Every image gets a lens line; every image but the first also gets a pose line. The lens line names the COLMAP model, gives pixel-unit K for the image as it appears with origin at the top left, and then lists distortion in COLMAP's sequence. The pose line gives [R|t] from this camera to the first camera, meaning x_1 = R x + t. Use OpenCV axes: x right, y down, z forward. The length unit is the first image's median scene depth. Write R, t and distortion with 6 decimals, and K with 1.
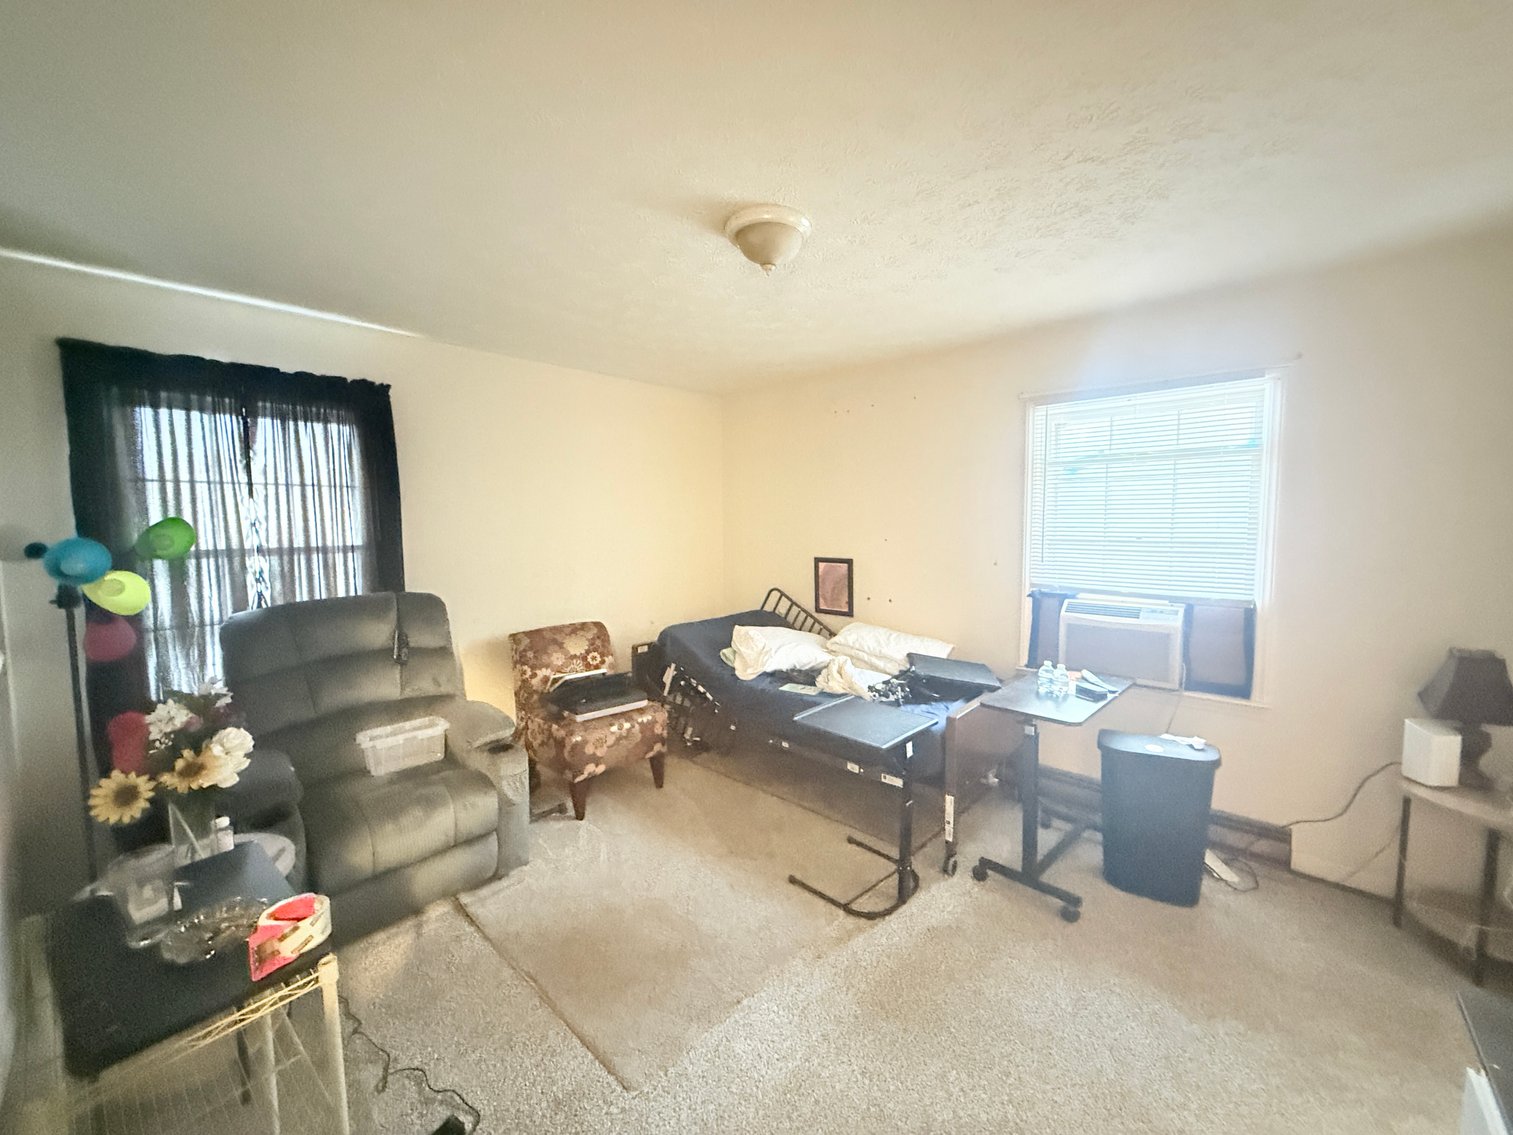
lens RADIAL K [[601.1, 0, 755.0], [0, 601.1, 566.2], [0, 0, 1]] dist [-0.000215, -0.000070]
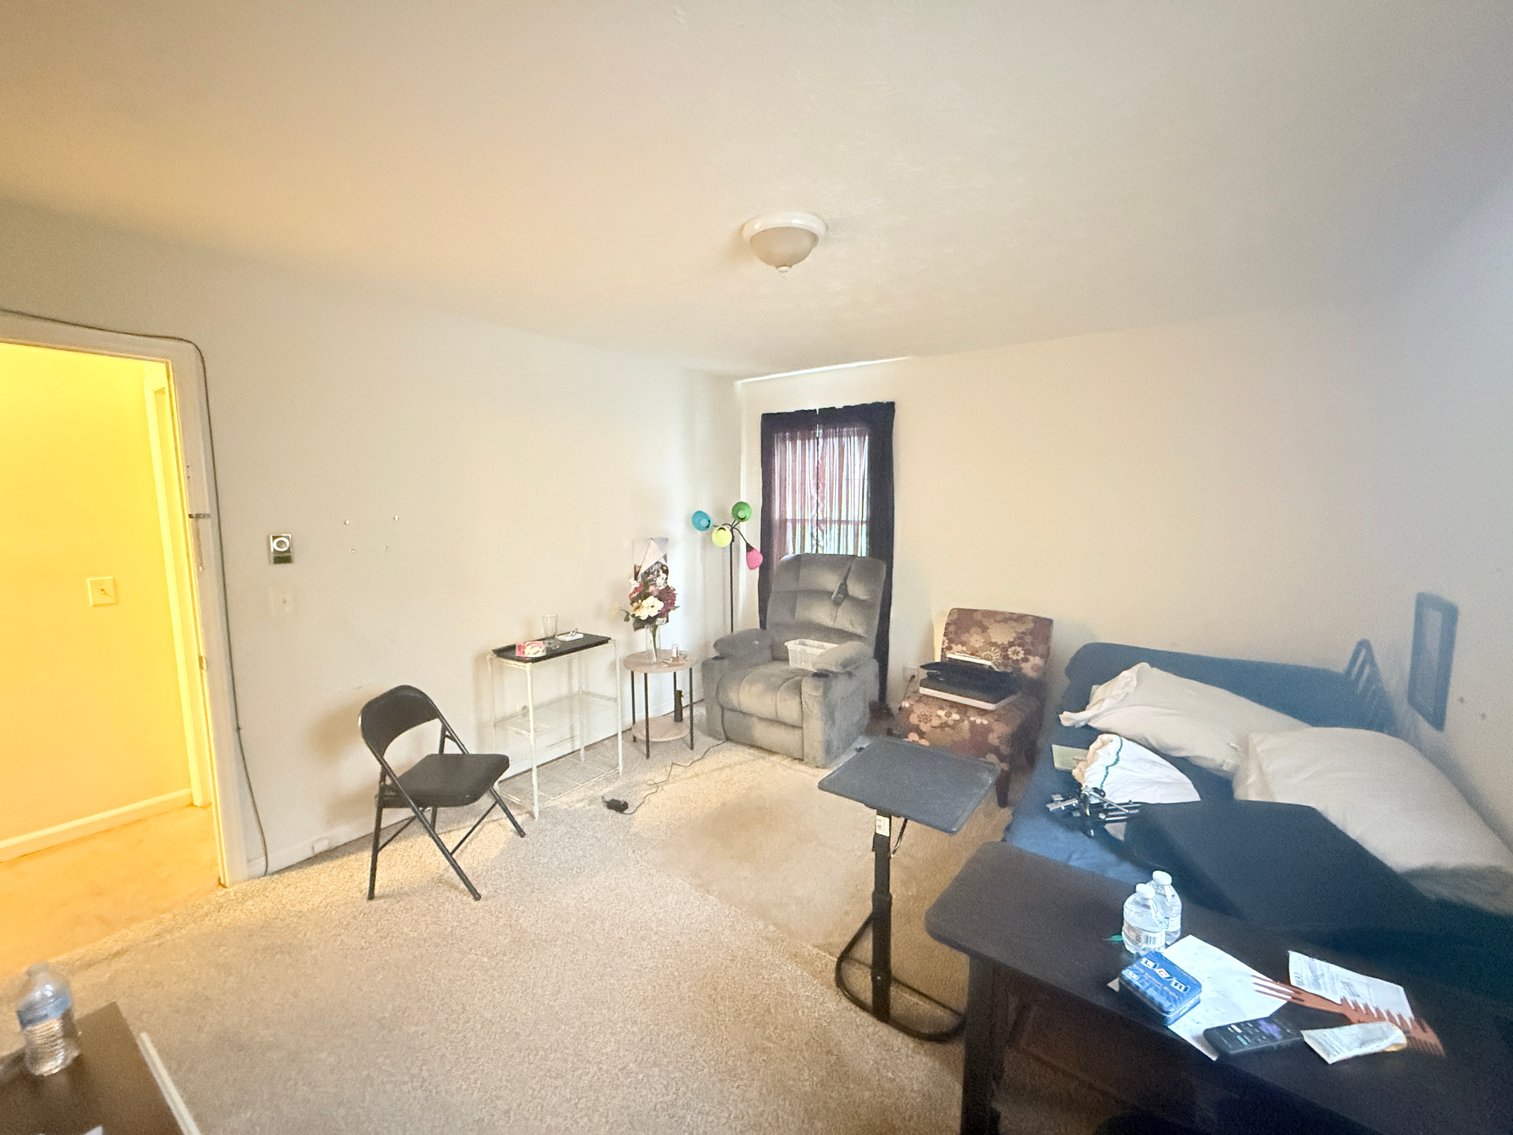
lens RADIAL K [[601.1, 0, 755.0], [0, 601.1, 566.2], [0, 0, 1]] dist [-0.000215, -0.000070]
pose [[0.117642, 0.125629, -0.985077, 0.714752], [-0.076792, 0.990146, 0.117105, -0.072761], [0.990082, 0.061870, 0.126130, 0.553388]]
